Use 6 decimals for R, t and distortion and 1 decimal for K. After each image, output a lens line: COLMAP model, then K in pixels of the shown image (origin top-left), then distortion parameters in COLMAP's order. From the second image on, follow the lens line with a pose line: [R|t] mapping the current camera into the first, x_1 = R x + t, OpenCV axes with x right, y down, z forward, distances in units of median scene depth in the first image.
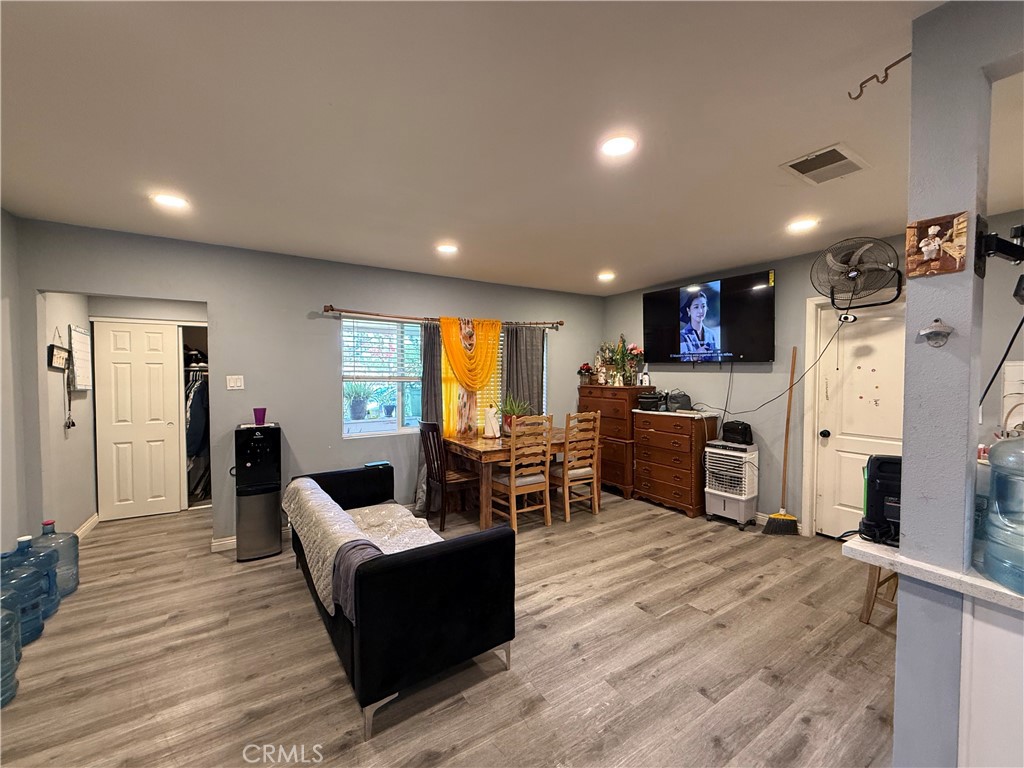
lens RADIAL K [[409.6, 0, 509.3], [0, 409.6, 384.4], [0, 0, 1]] dist [0.001199, 0.000146]
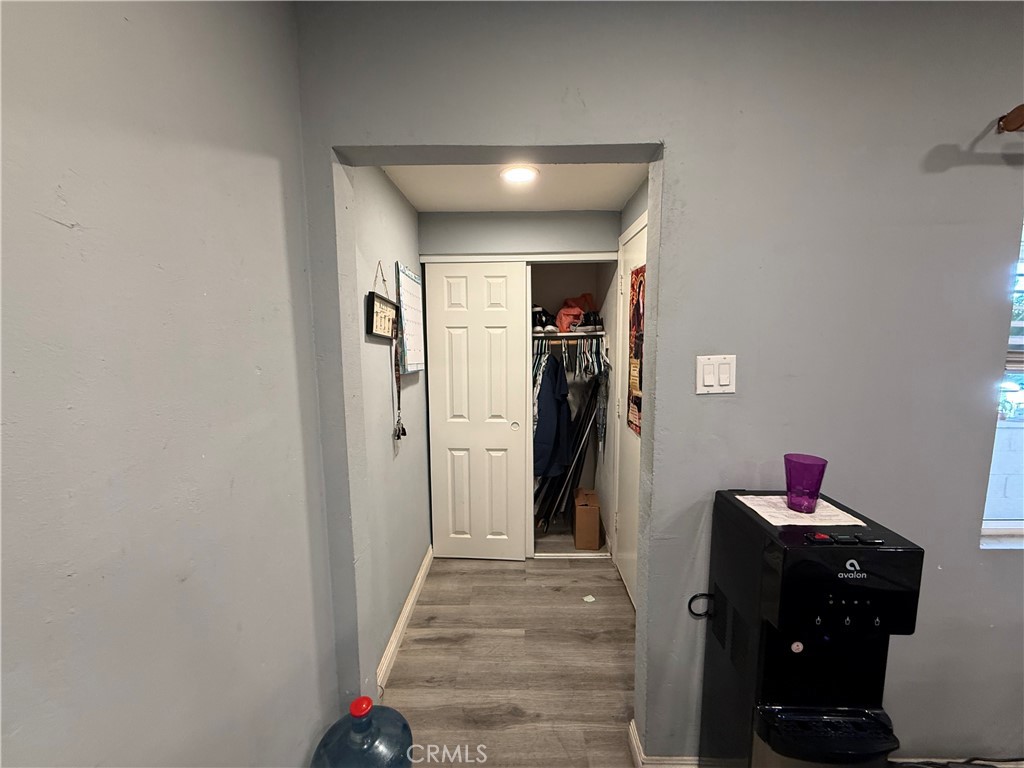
lens RADIAL K [[409.6, 0, 512.2], [0, 409.6, 384.0], [0, 0, 1]] dist [0.001199, 0.000146]
pose [[0.840730, 0.056005, -0.538550, -0.606141], [-0.008417, 0.995868, 0.090423, -0.025978], [0.541389, -0.071488, 0.837728, 0.584149]]
